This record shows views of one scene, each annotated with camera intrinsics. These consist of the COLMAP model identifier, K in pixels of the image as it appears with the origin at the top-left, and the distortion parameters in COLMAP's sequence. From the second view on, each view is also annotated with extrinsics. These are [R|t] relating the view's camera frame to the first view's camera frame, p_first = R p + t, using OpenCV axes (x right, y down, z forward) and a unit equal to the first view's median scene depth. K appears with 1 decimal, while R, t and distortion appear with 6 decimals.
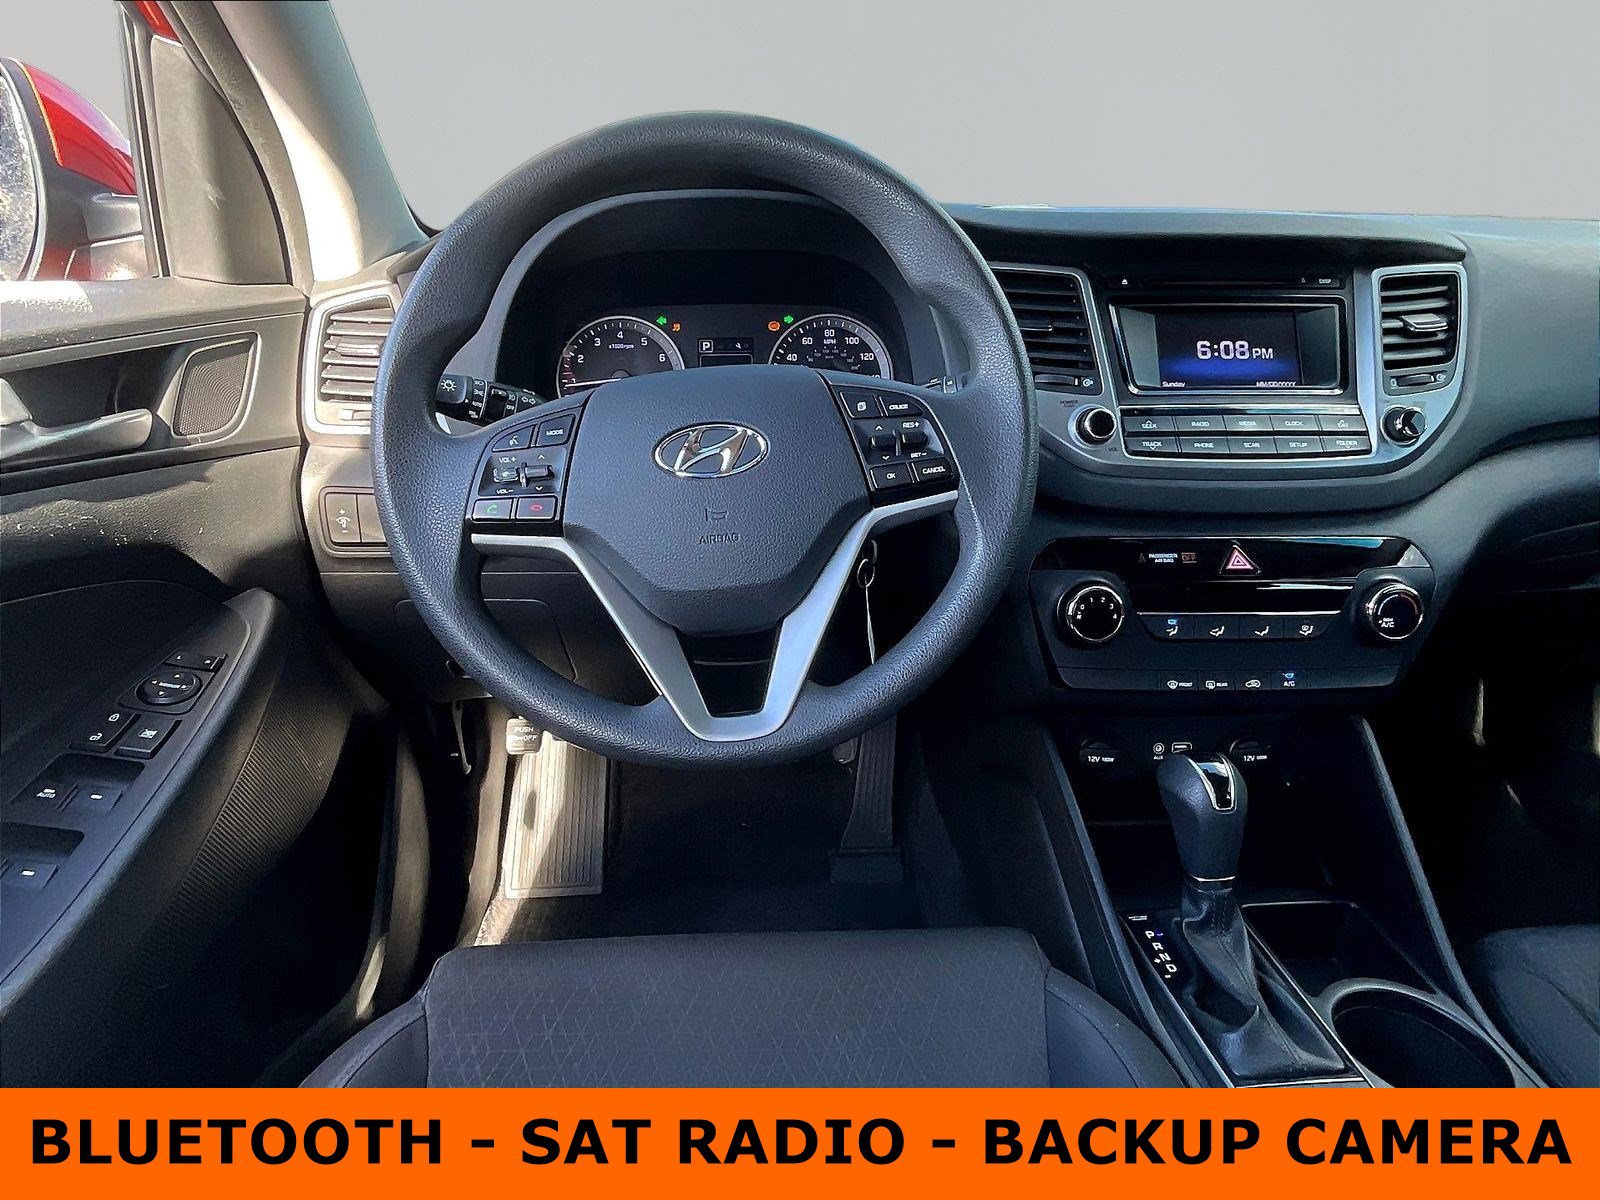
lens RADIAL K [[899.9, 0, 801.7], [0, 899.9, 590.1], [0, 0, 1]] dist [-0.013522, 0.007755]
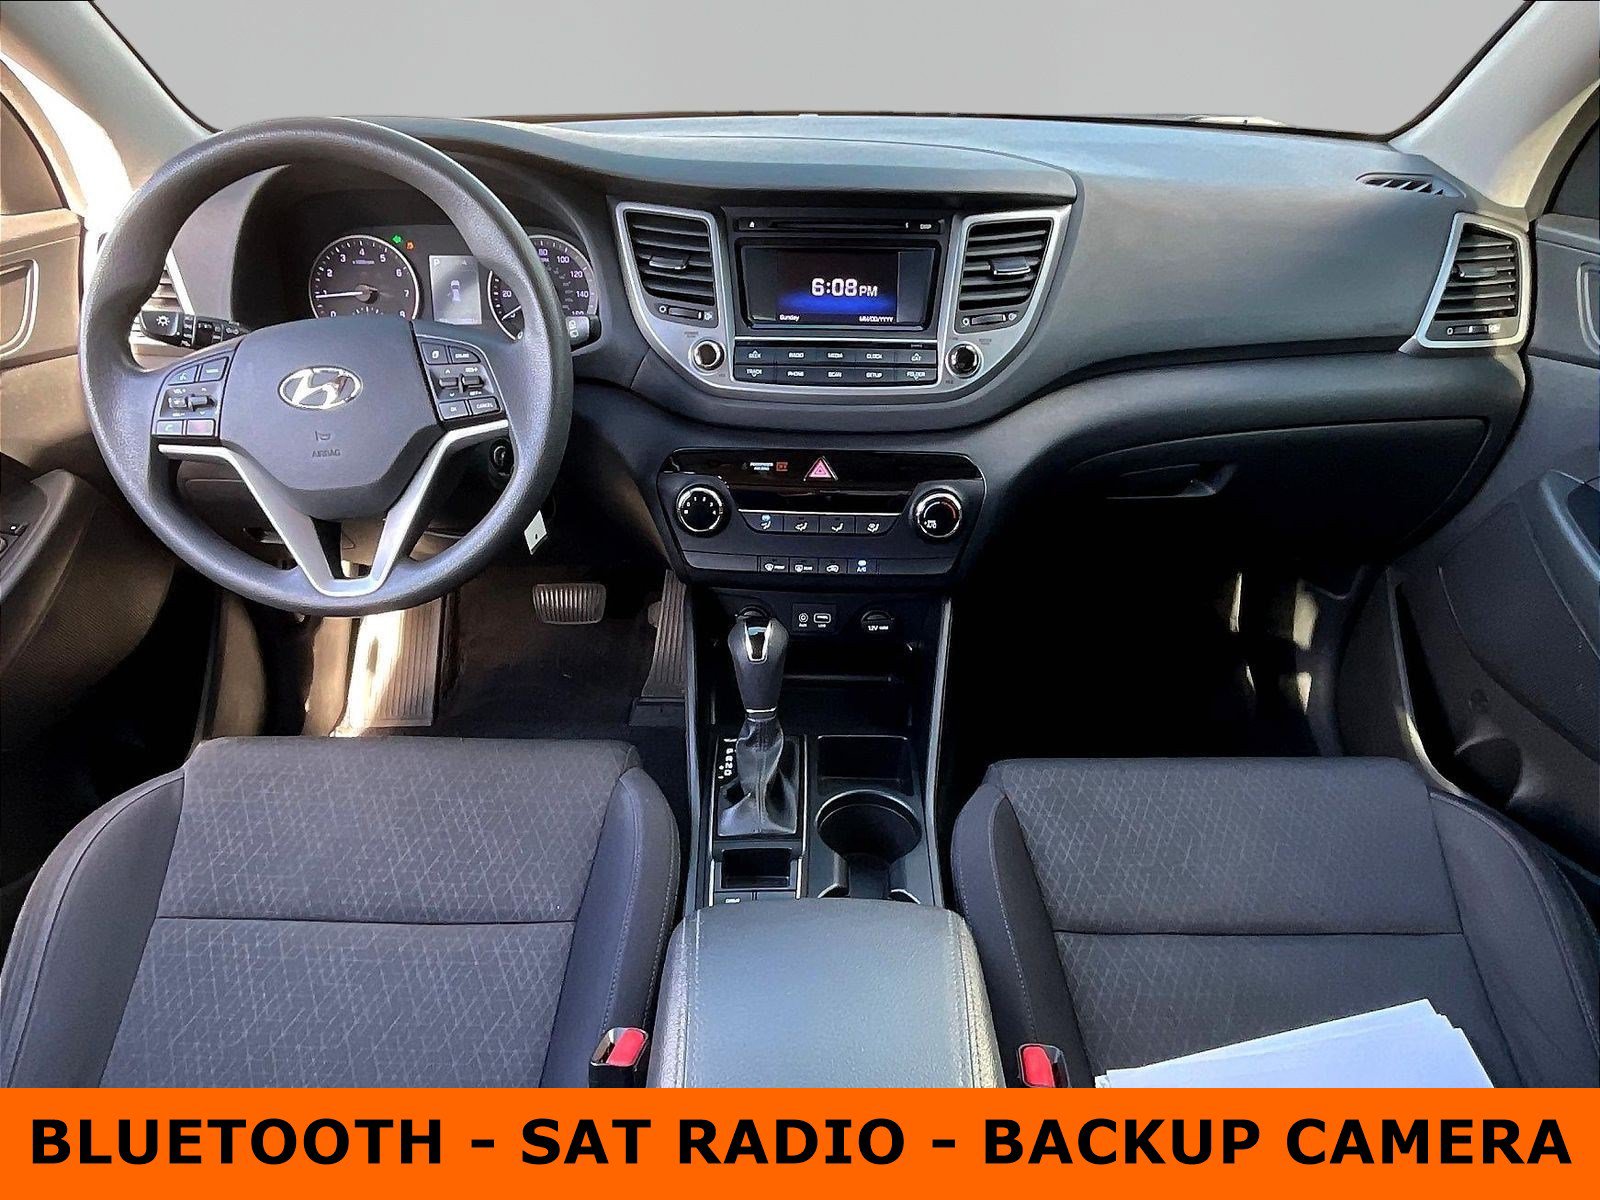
lens RADIAL K [[899.9, 0, 740.7], [0, 899.9, 650.5], [0, 0, 1]] dist [-0.013522, 0.007755]
pose [[0.998797, 0.034760, -0.034573, 0.418663], [-0.026628, 0.976743, 0.212754, -0.049970], [0.041165, -0.211578, 0.976494, -0.274428]]
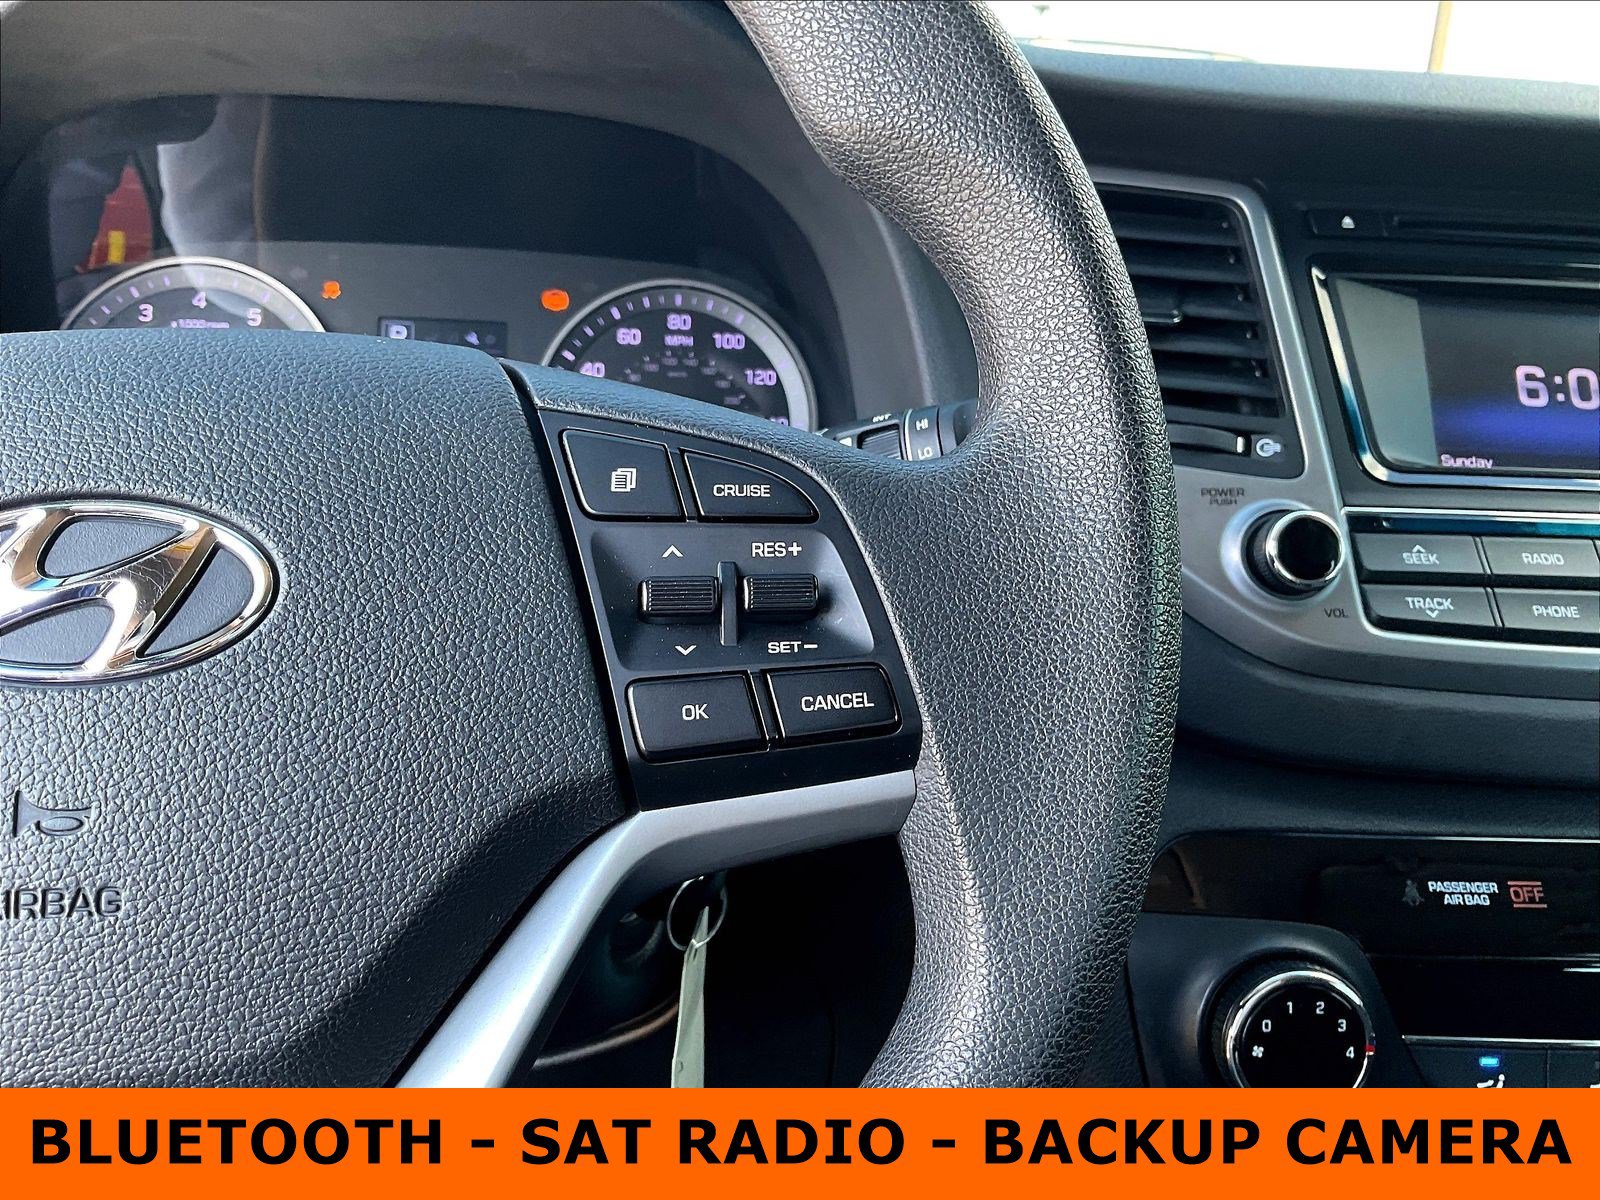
lens RADIAL K [[1383.1, 0, 802.3], [0, 1383.1, 597.7], [0, 0, 1]] dist [0.074928, -0.126906]
pose [[0.998017, 0.040375, 0.048289, 0.078026], [-0.034105, 0.991661, -0.124283, -0.076542], [-0.052904, 0.122389, 0.991071, 0.386865]]
